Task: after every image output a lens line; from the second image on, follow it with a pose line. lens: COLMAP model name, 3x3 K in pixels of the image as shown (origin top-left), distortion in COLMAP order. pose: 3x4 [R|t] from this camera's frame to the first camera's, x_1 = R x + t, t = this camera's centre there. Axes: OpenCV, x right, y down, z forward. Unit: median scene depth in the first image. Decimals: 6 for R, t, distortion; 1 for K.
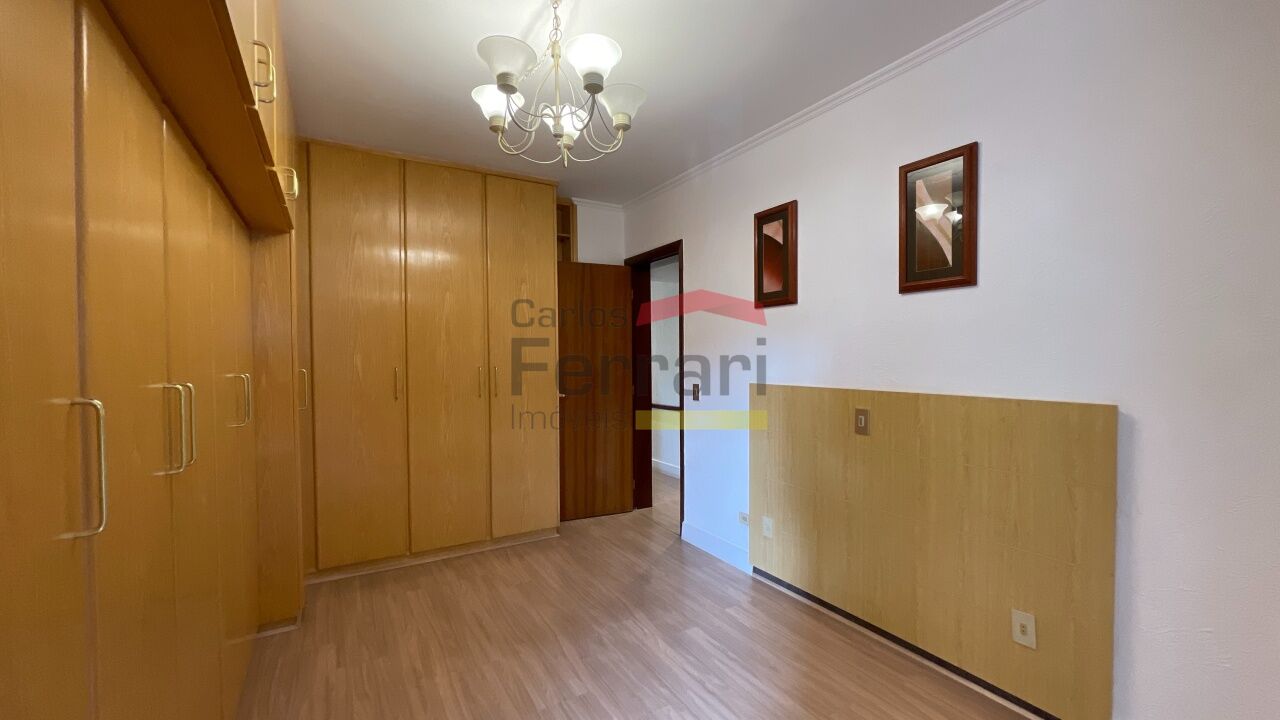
lens RADIAL K [[517.8, 0, 642.9], [0, 517.8, 359.8], [0, 0, 1]] dist [0.015566, 0.000224]
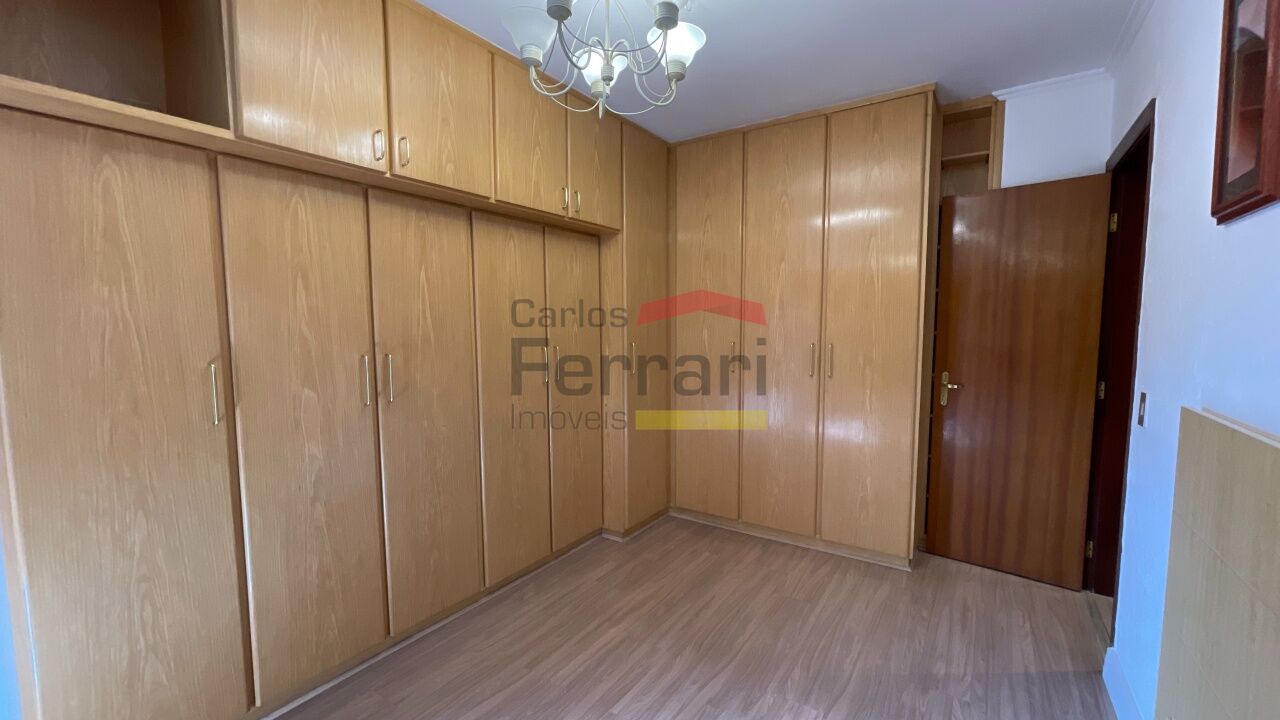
lens RADIAL K [[517.8, 0, 643.9], [0, 517.8, 365.8], [0, 0, 1]] dist [0.015566, 0.000224]
pose [[0.436181, 0.083868, -0.895942, 0.388747], [0.003907, 0.995461, 0.095086, -0.041377], [0.899851, -0.044975, 0.433873, 0.390238]]
